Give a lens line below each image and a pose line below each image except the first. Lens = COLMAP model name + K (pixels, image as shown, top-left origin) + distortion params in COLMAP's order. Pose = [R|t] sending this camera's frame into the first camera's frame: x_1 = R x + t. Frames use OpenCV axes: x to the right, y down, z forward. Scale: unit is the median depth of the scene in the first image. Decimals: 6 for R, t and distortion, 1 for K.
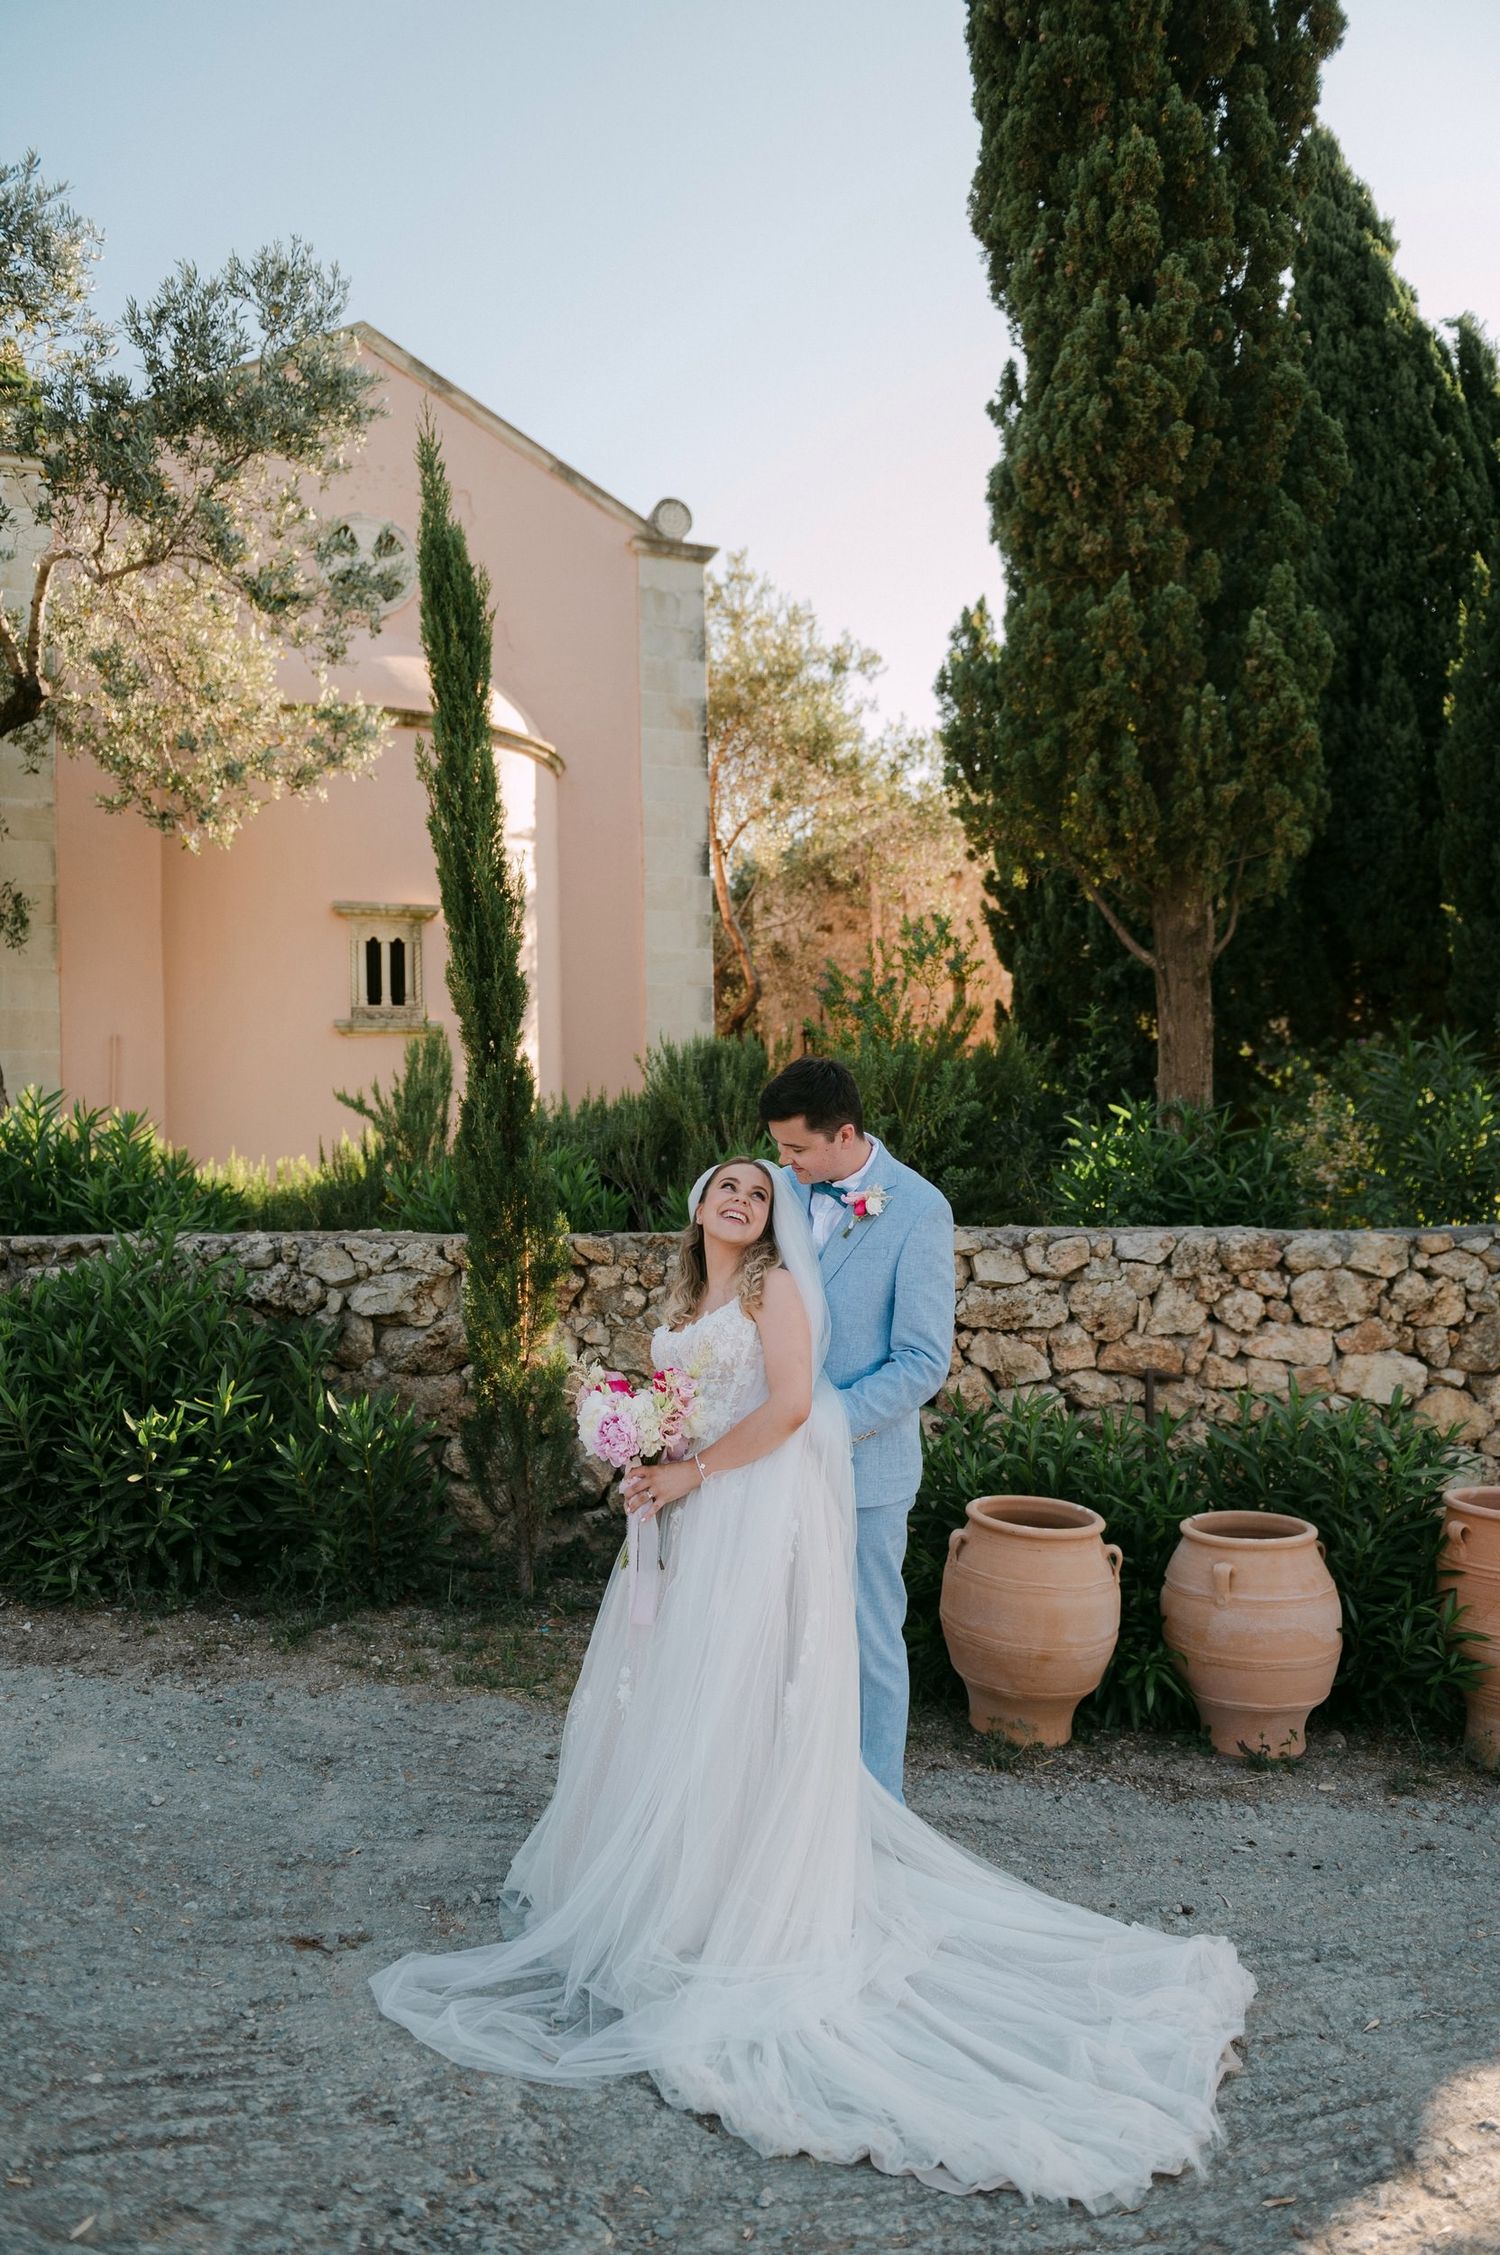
lens RADIAL K [[1559.2, 0, 766.4], [0, 1559.2, 1131.7], [0, 0, 1]] dist [-0.014151, -0.000339]
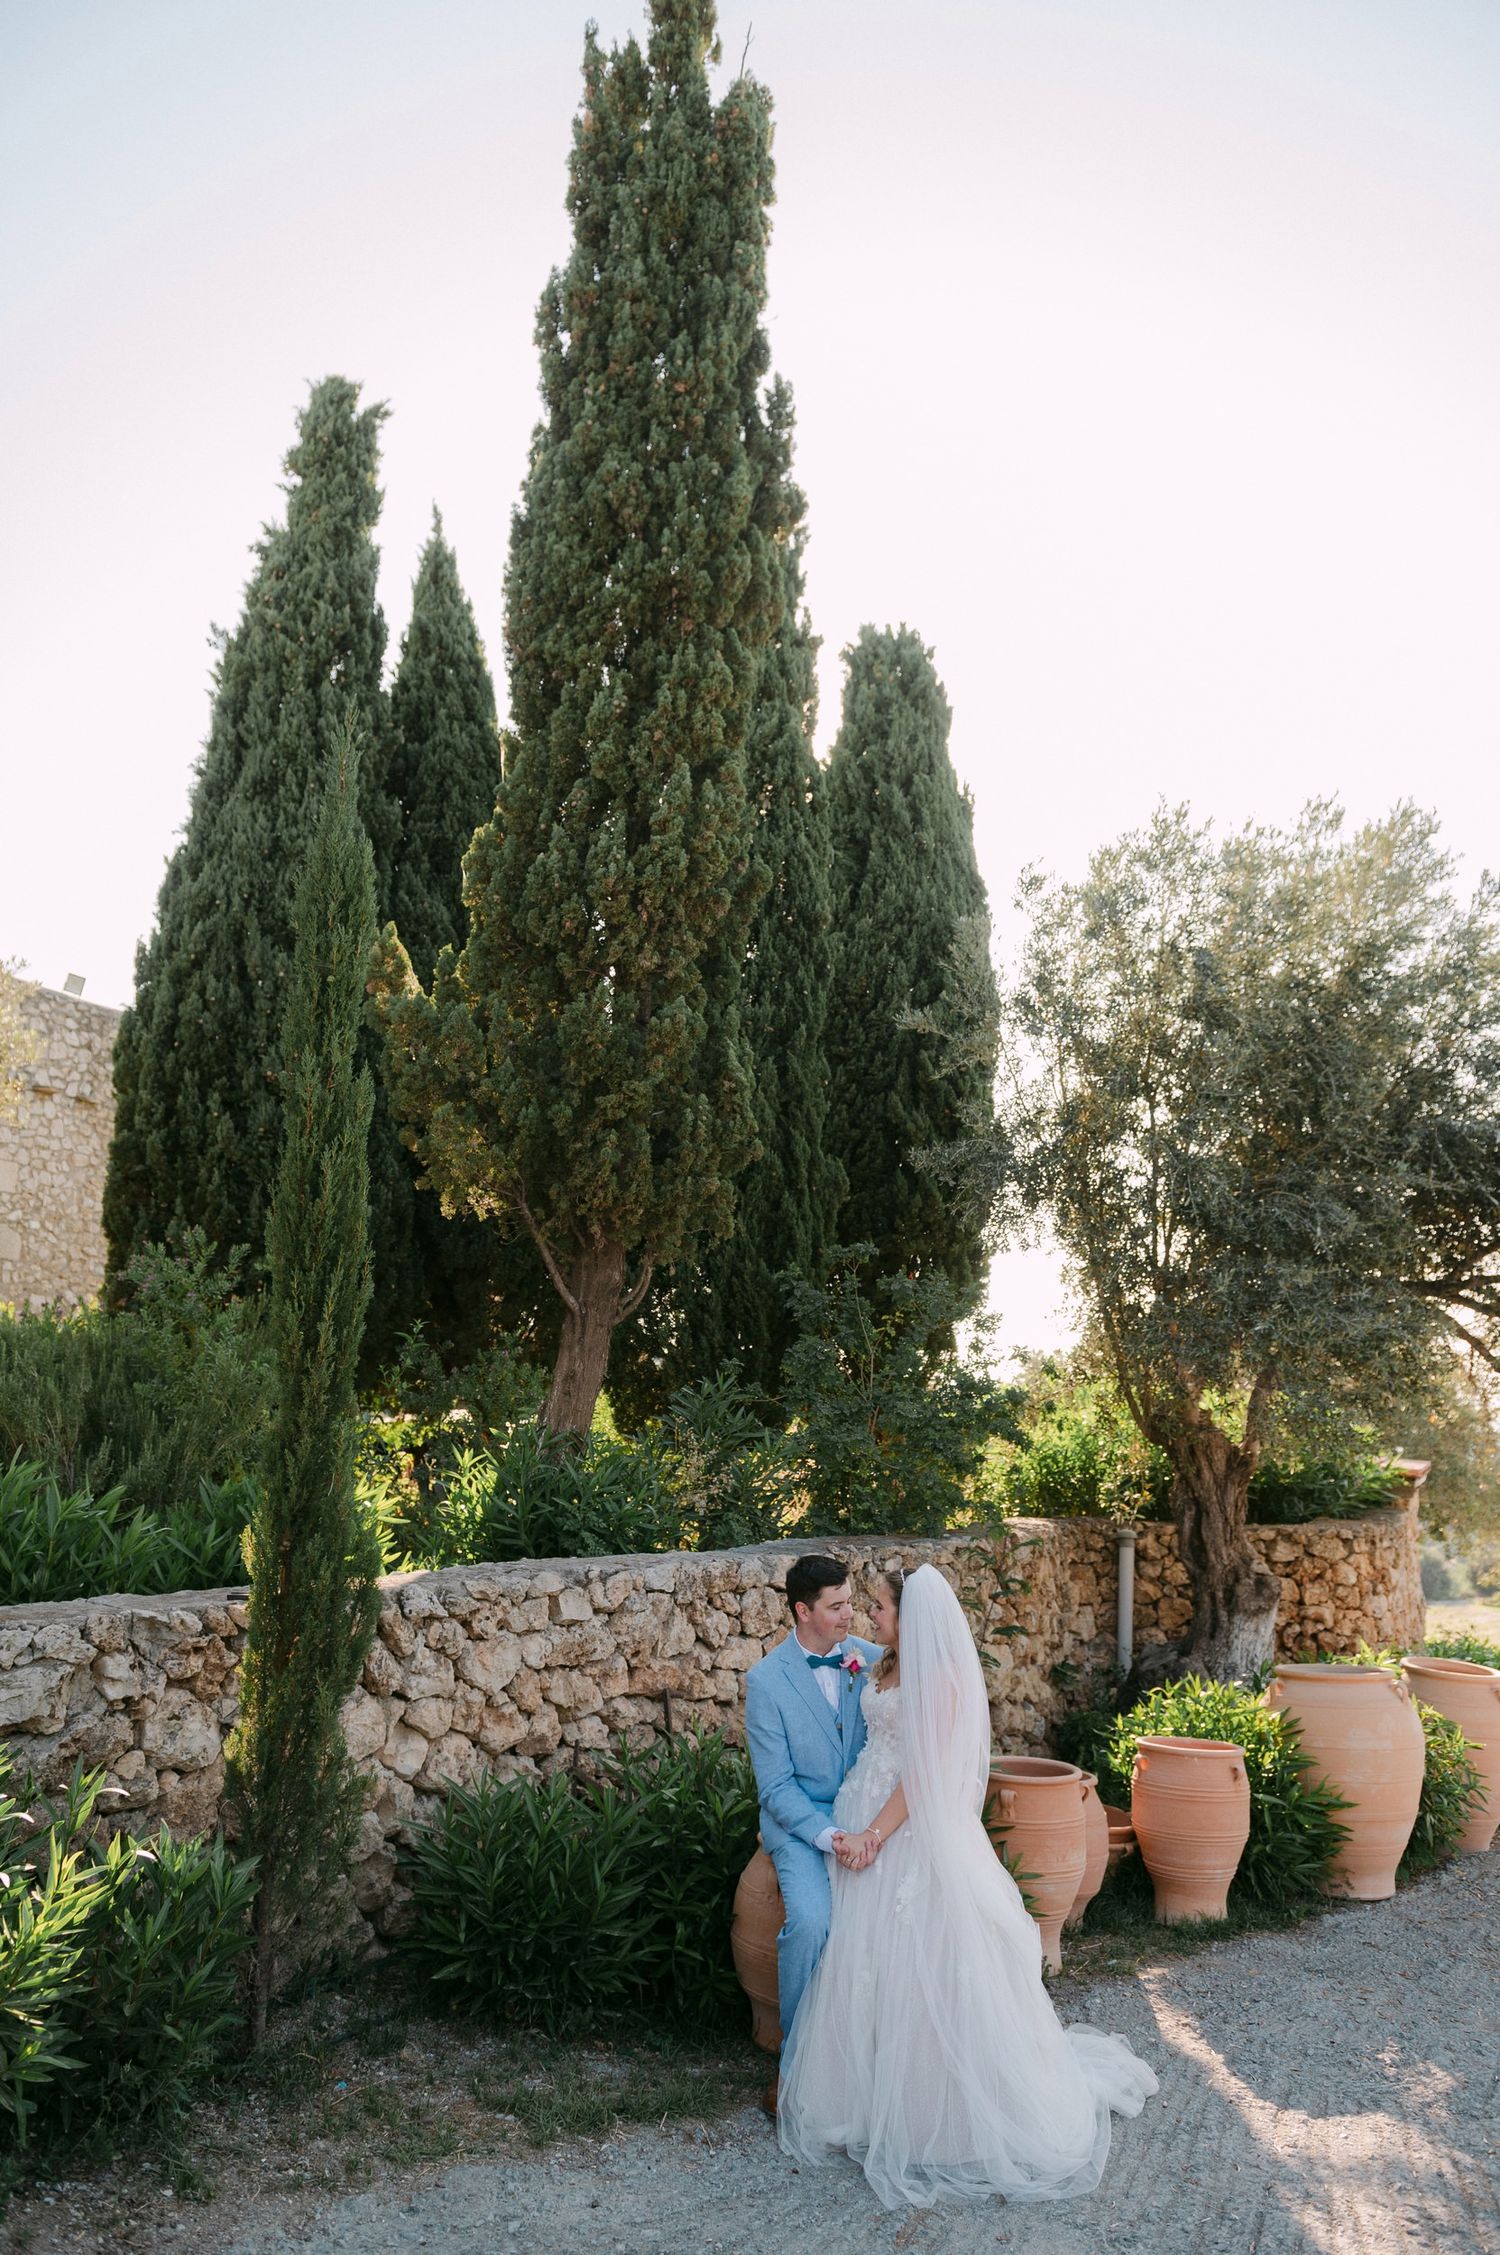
lens RADIAL K [[1559.2, 0, 751.8], [0, 1559.2, 1131.3], [0, 0, 1]] dist [-0.014151, -0.000339]
pose [[0.636214, 0.159748, 0.754793, -0.628984], [-0.053716, 0.985126, -0.163220, -0.065275], [-0.769640, 0.063299, 0.635333, 0.207030]]
